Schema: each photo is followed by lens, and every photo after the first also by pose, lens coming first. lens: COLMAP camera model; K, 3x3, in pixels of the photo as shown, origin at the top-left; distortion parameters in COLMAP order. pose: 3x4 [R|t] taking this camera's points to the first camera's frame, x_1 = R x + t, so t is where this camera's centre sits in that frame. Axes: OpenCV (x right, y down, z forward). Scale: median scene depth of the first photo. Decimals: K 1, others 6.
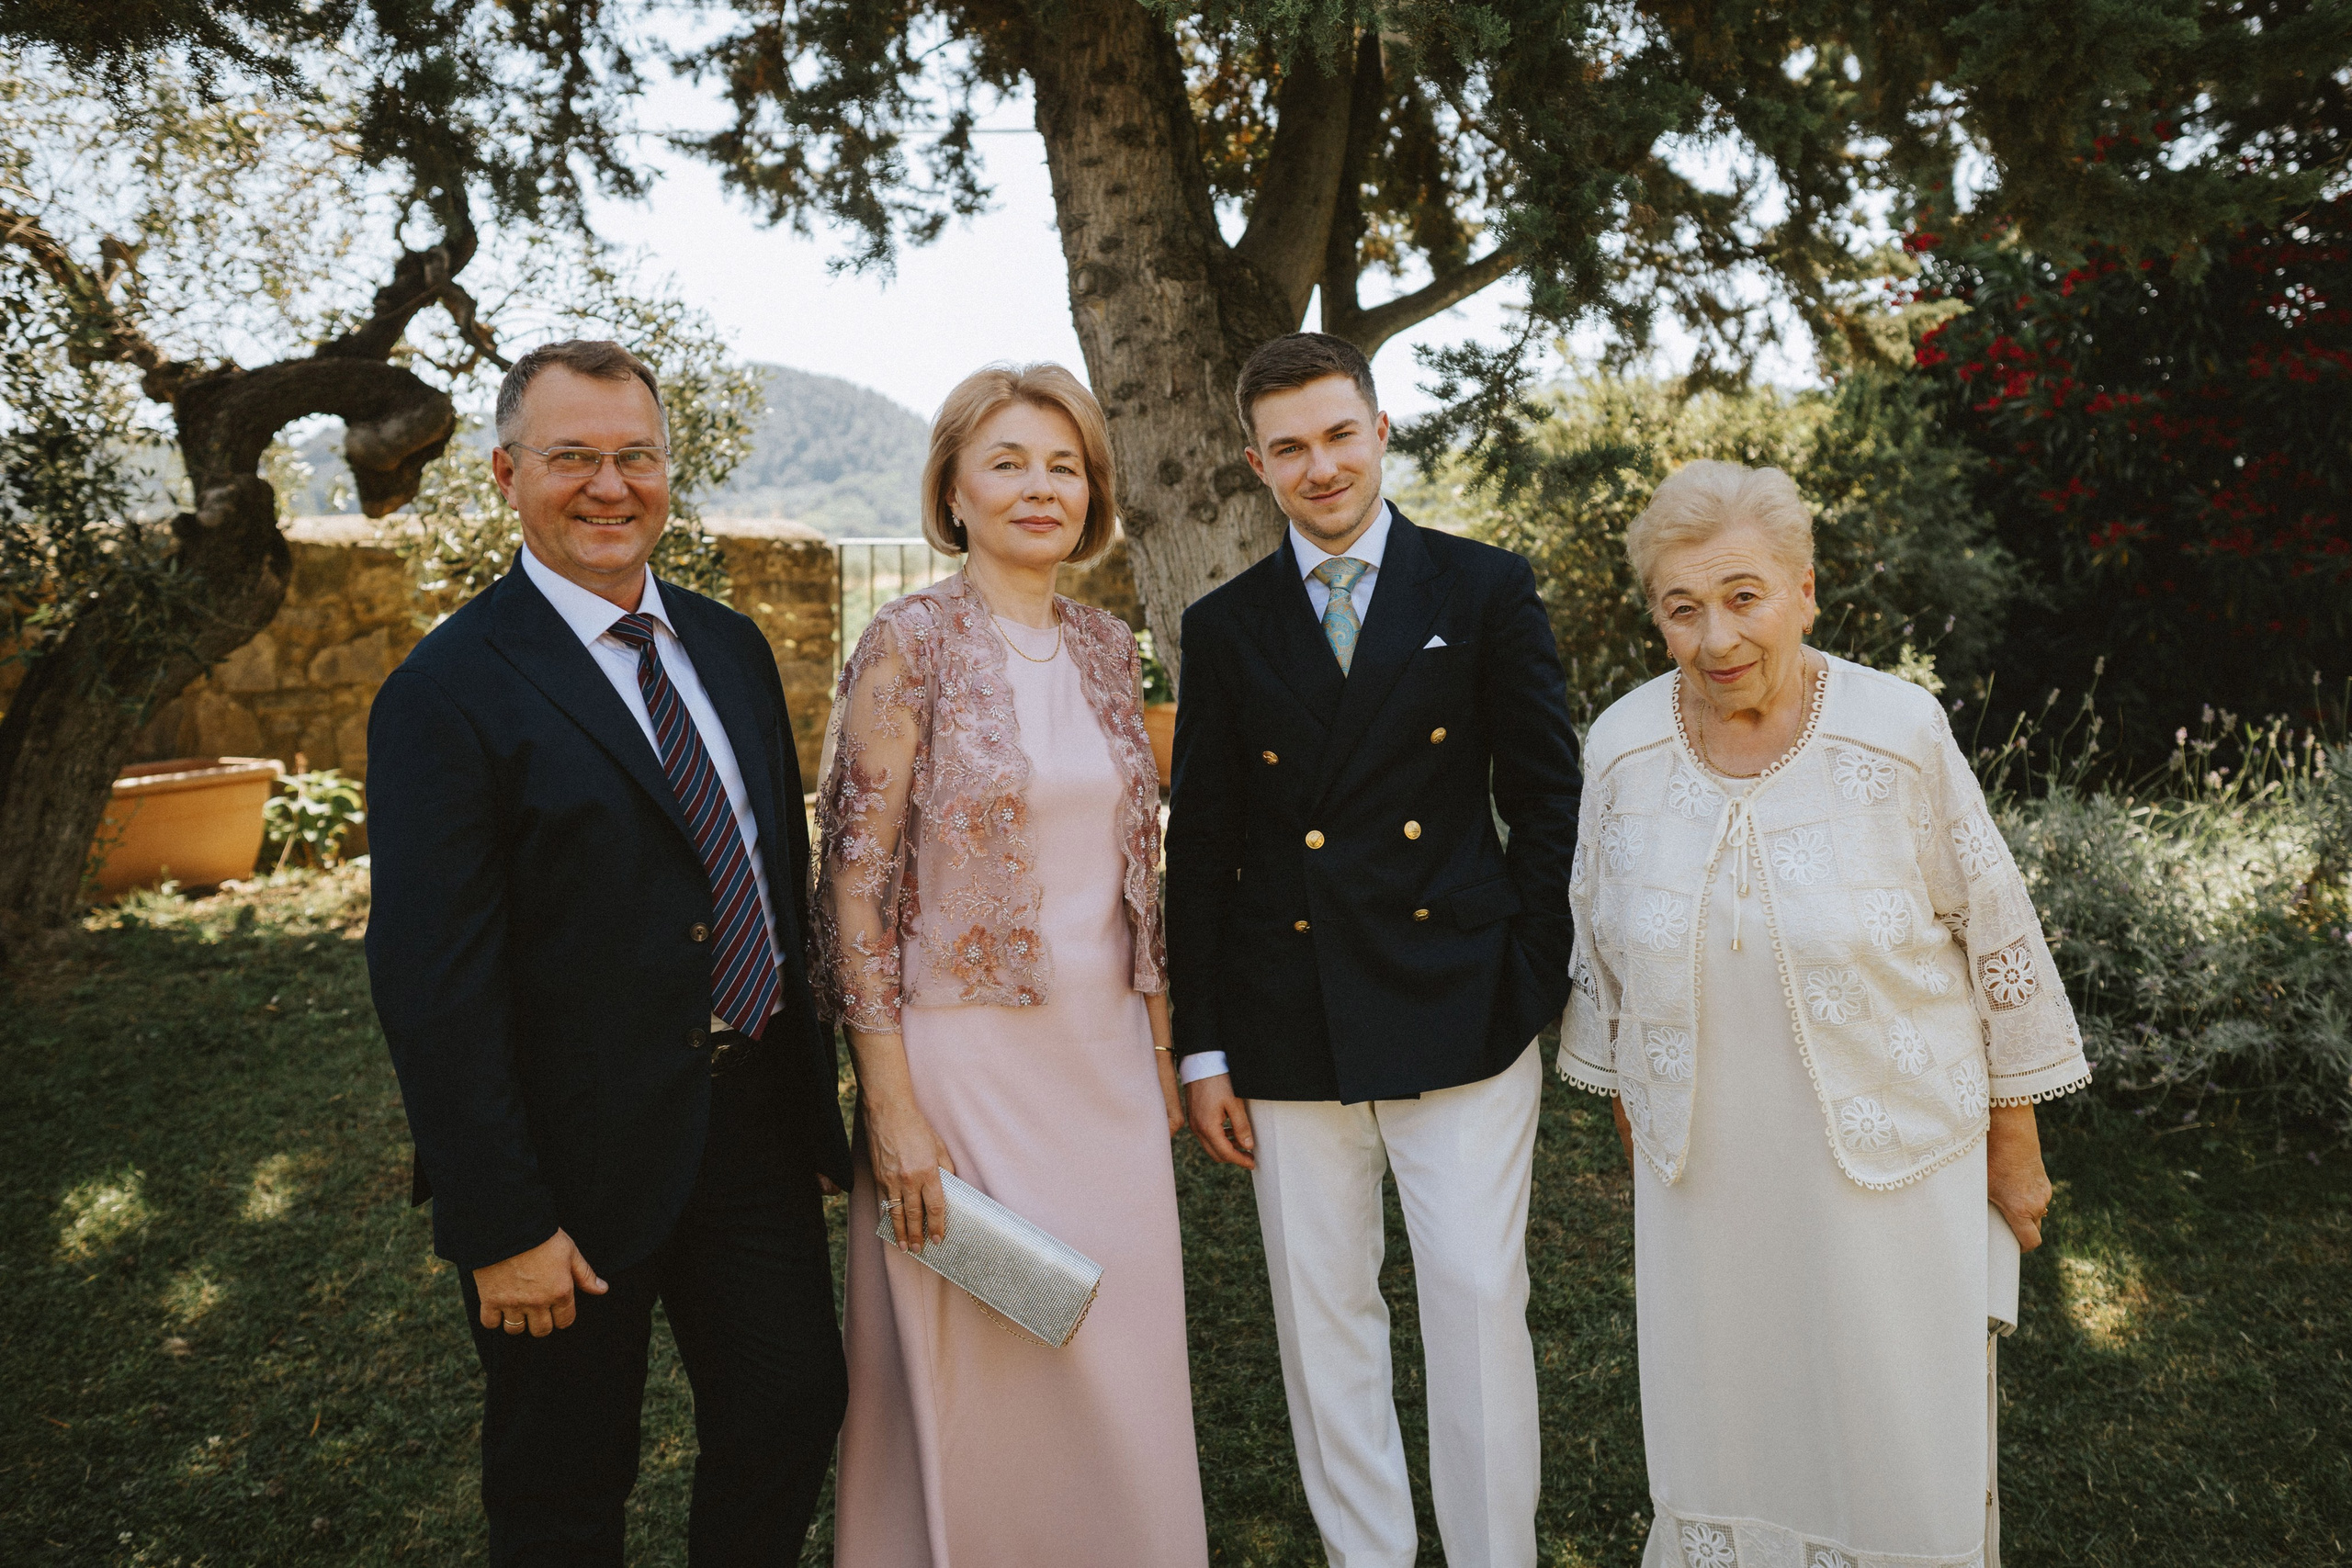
lens RADIAL K [[2067.0, 0, 1191.7], [0, 2067.0, 789.3], [0, 0, 1]] dist [-0.000991, 0.062336]
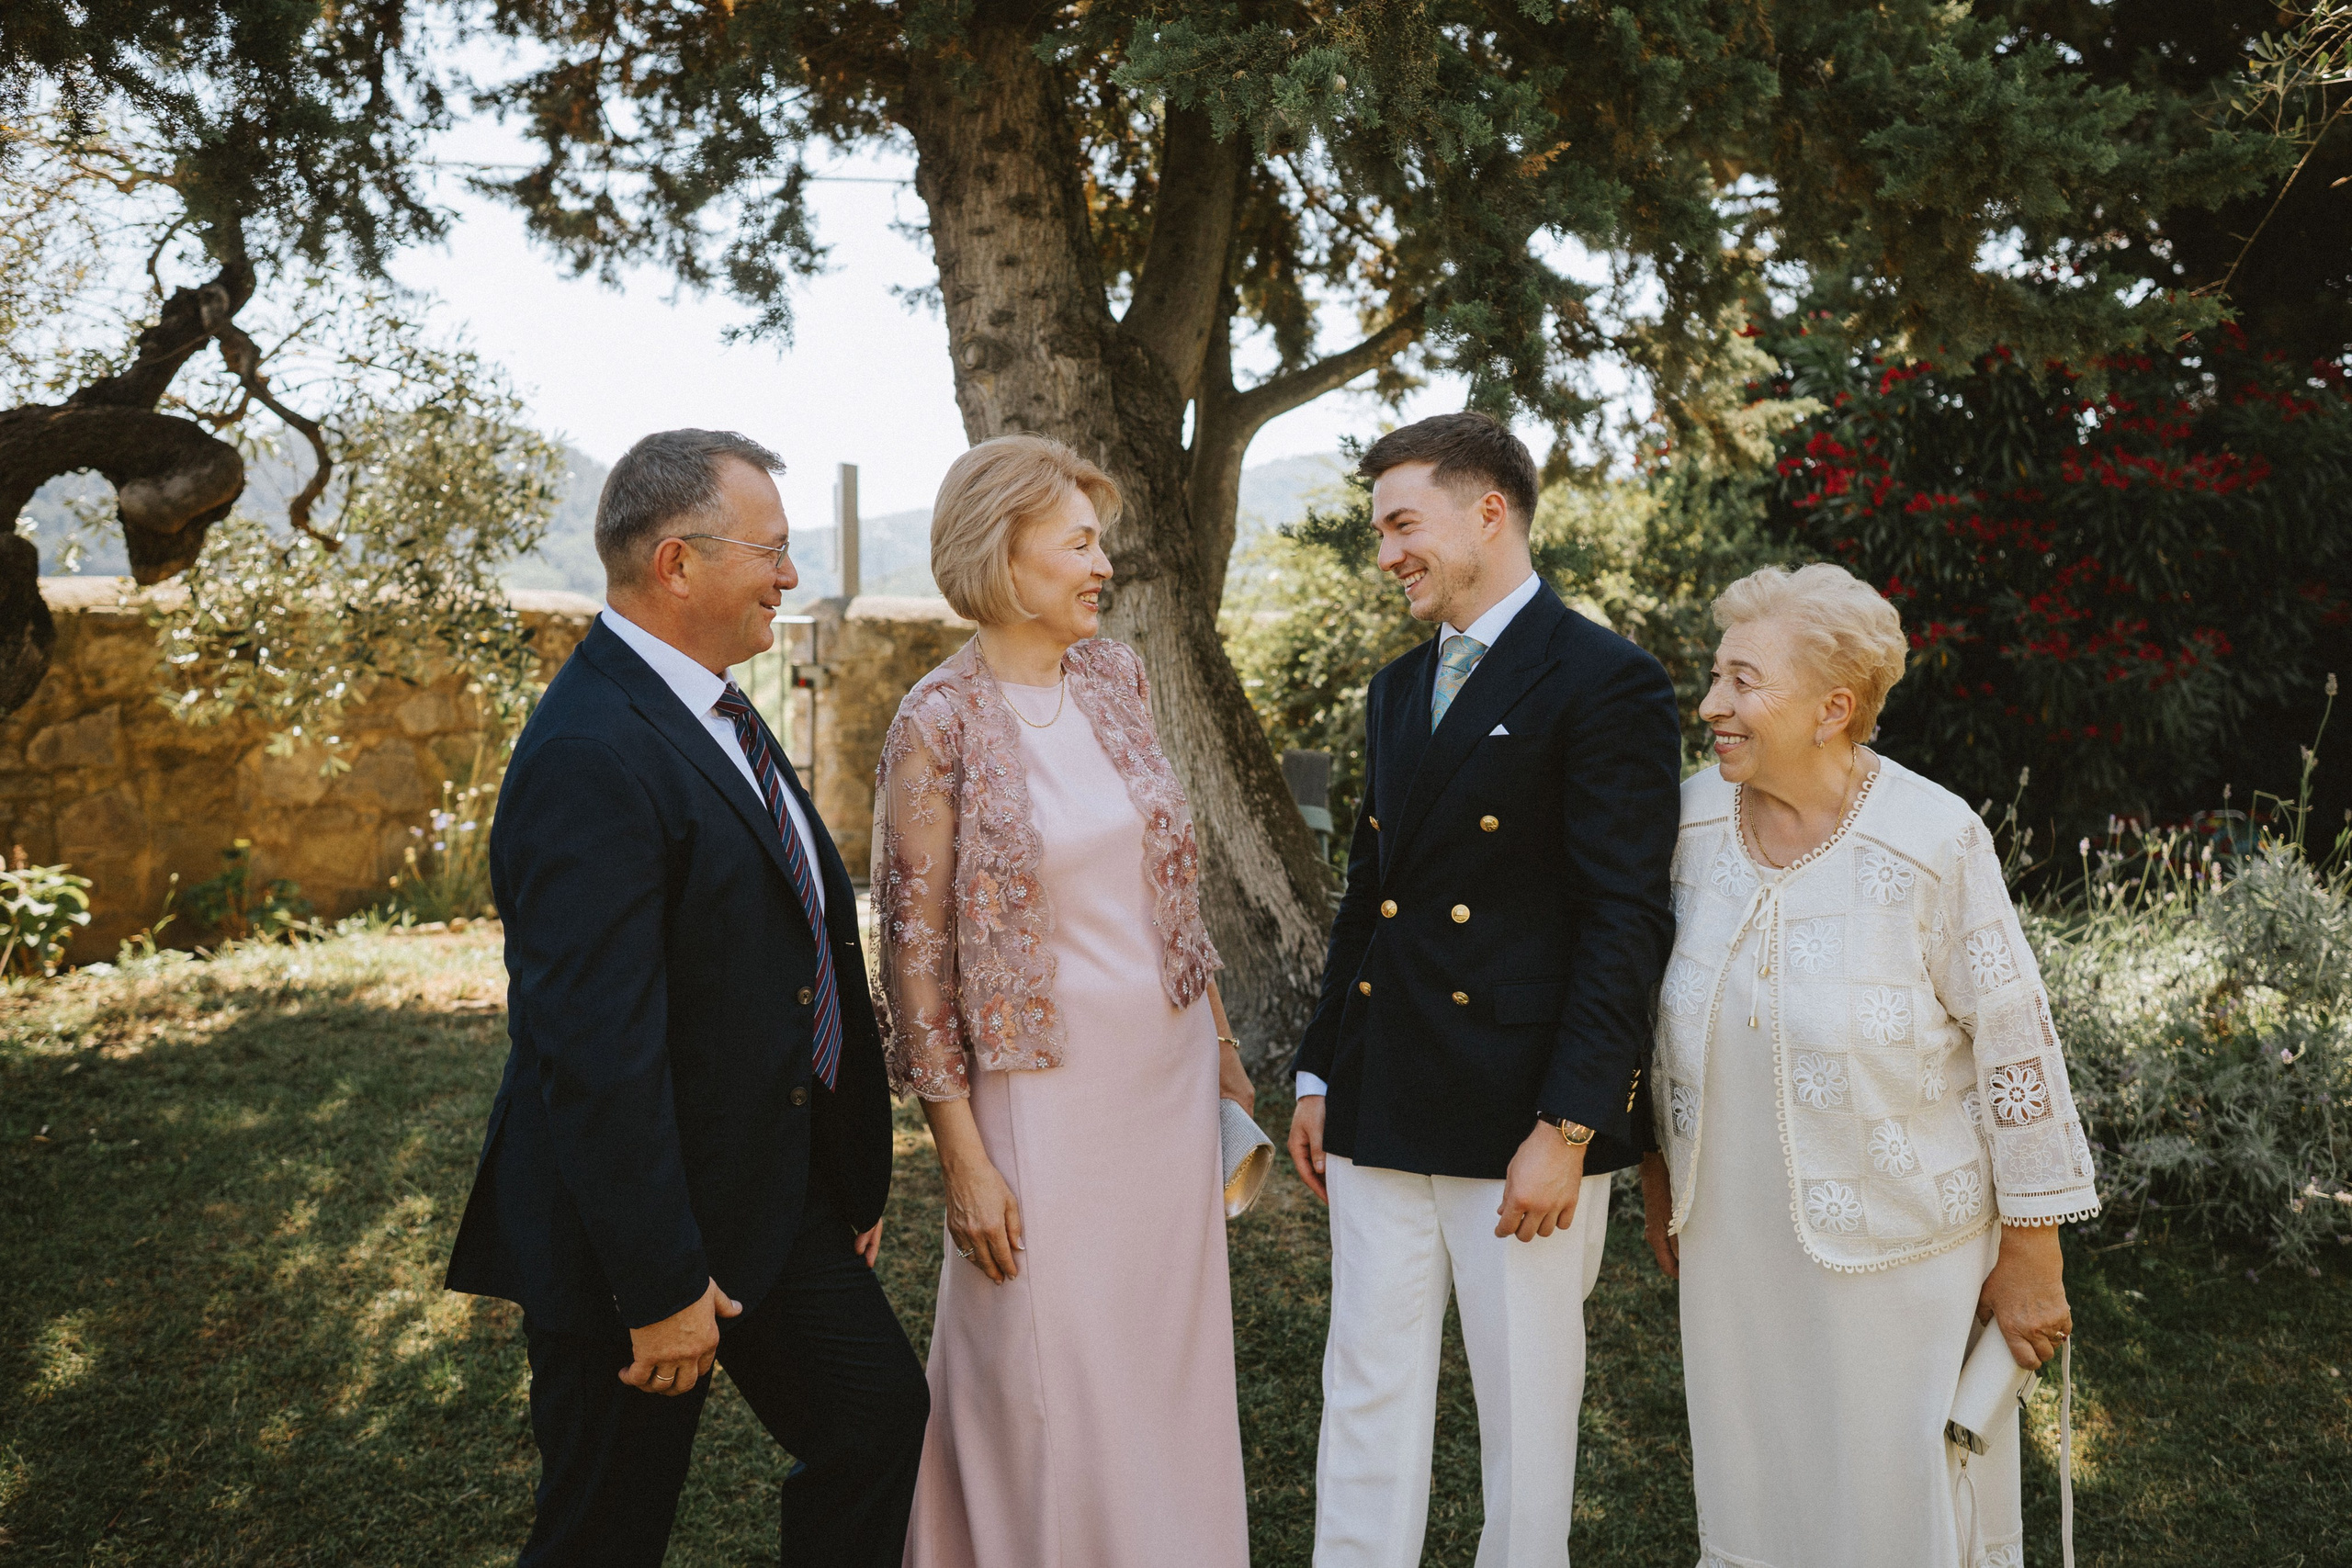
lens RADIAL K [[2229.5, 0, 1181.7], [0, 2229.5, 767.3], [0, 0, 1]] dist [0.013821, 0.082926]
pose [[0.992503, 0.012502, 0.121575, -0.058463], [-0.006104, 0.998584, -0.052852, -0.003108], [-0.122064, 0.051714, 0.991174, -0.009923]]
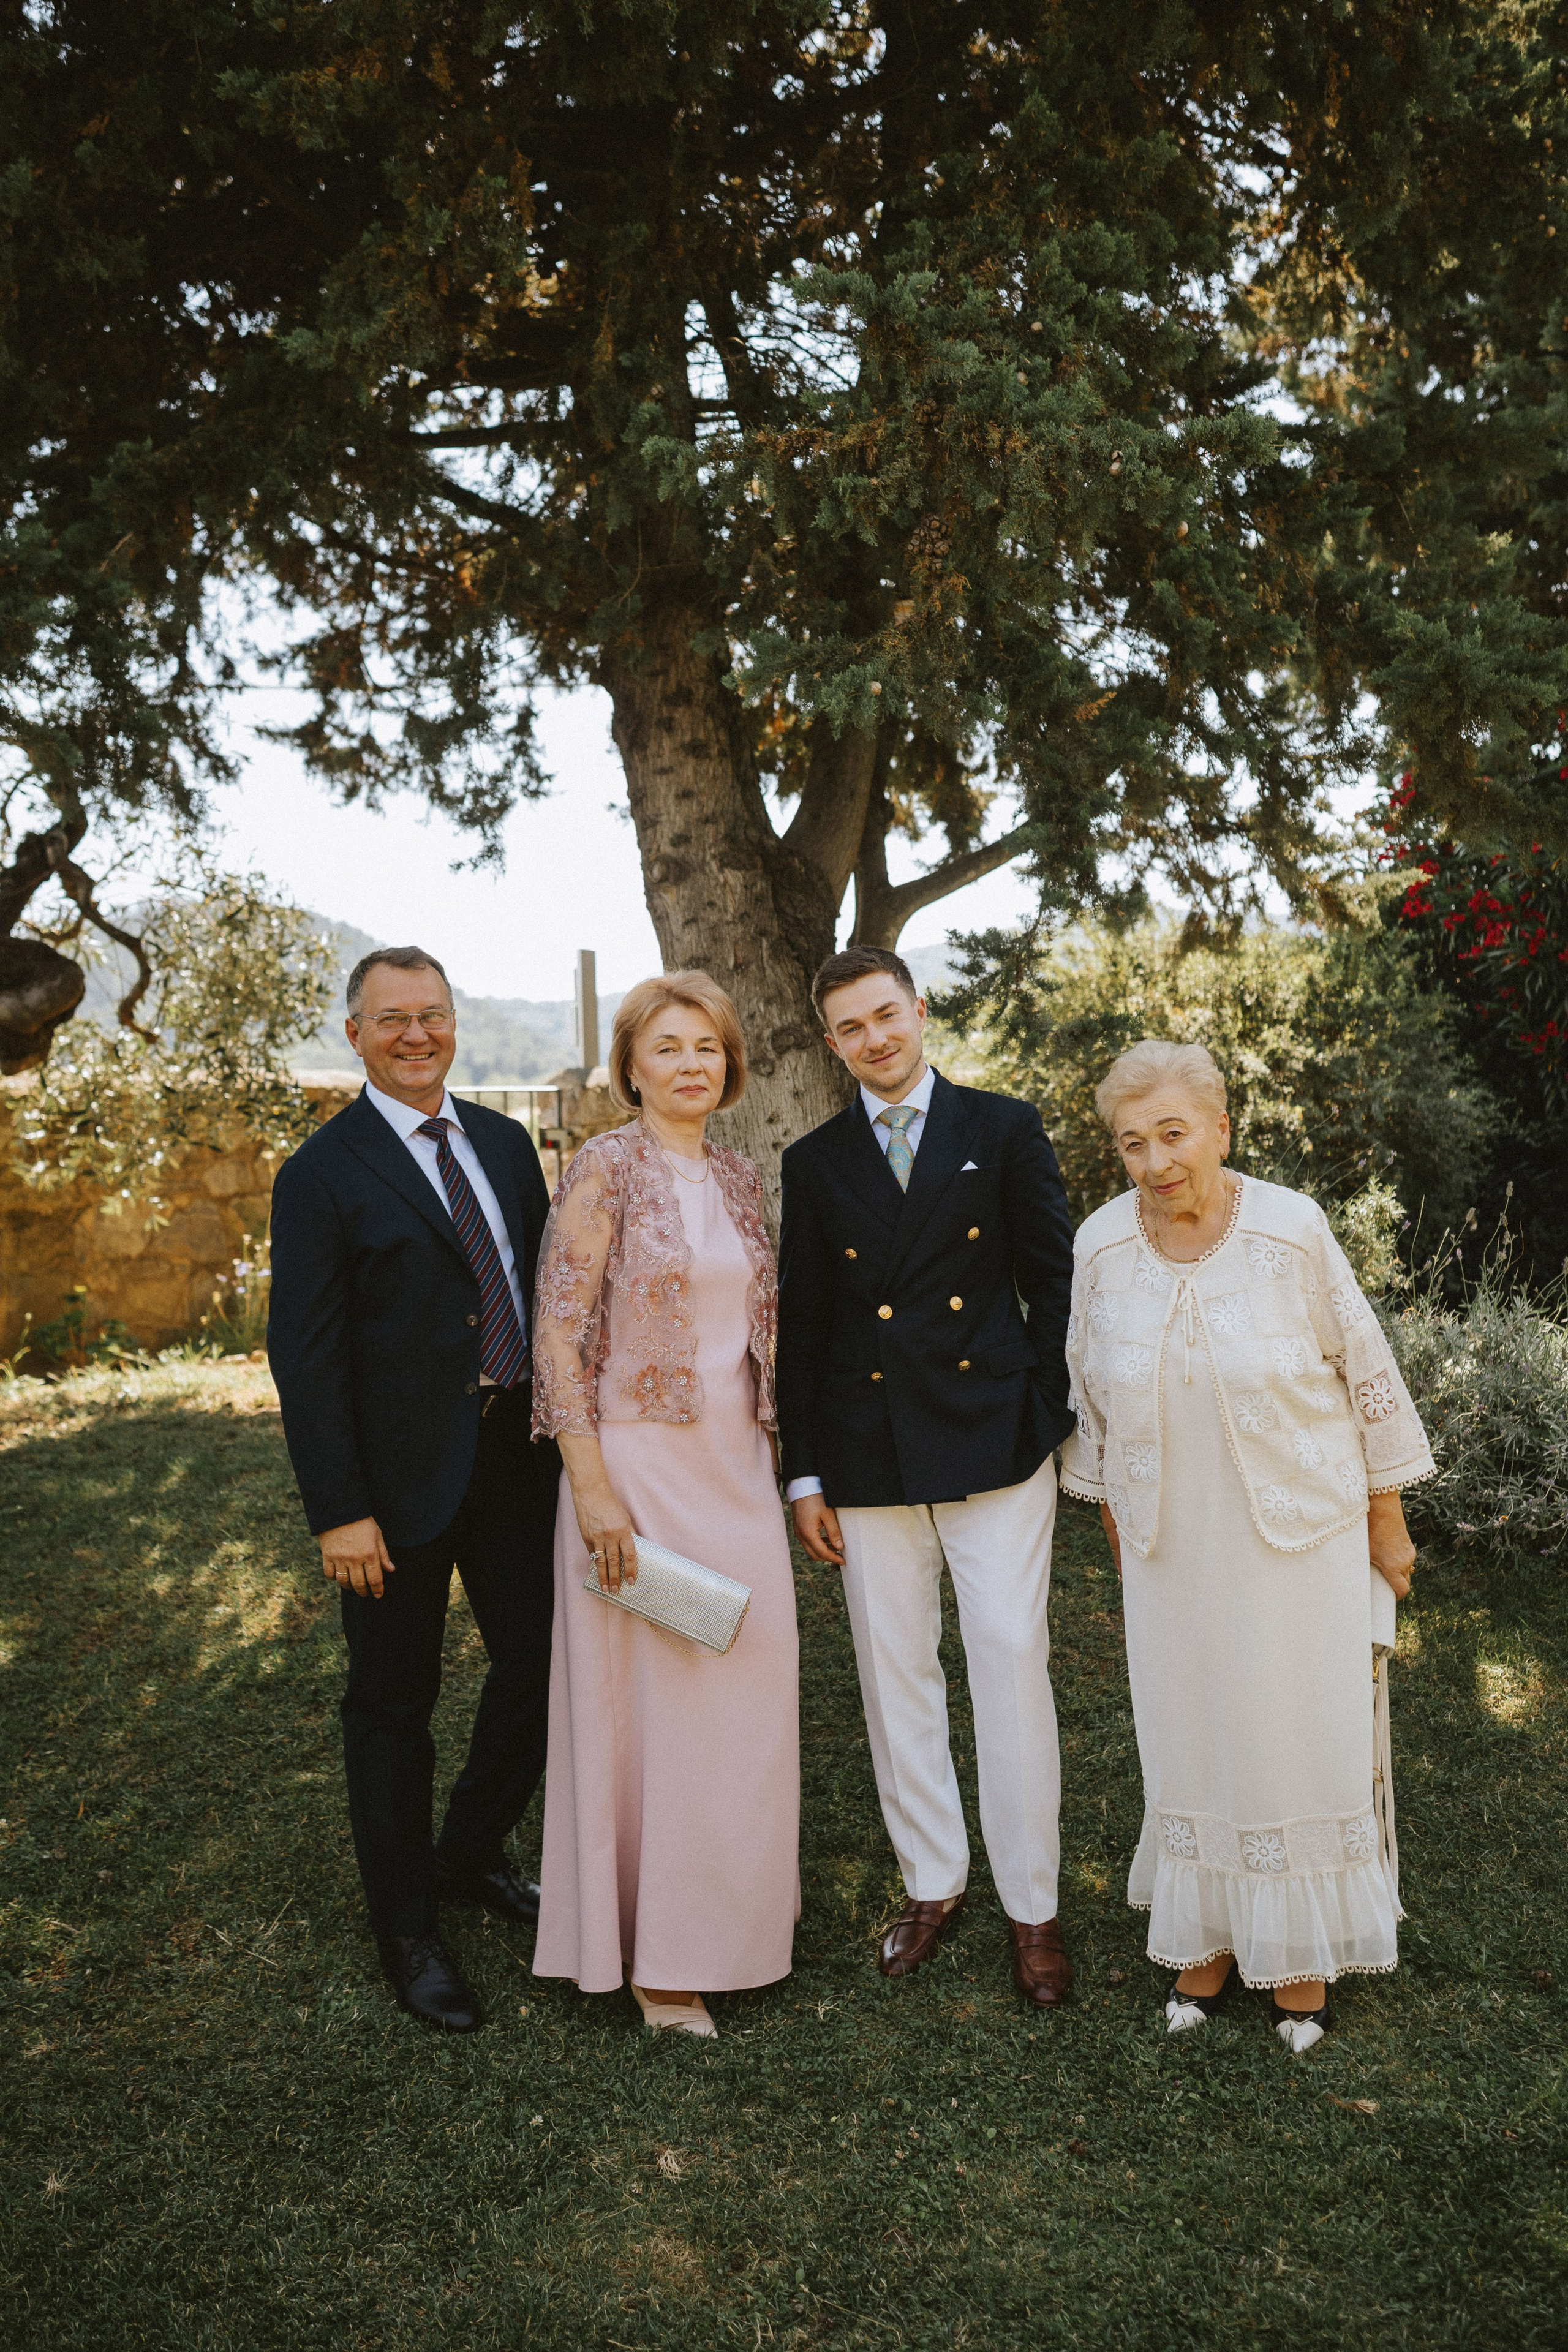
lens RADIAL K [[2224.4, 0, 786.8], [0, 2224.4, 1184.1], [0, 0, 1]] dist [0.025319, 0.027642]
pose [[0.998969, -0.009232, 0.044443, -0.027204], [0.012445, 0.997287, -0.072552, 0.016902], [-0.043653, 0.073031, 0.996374, -0.180213]]
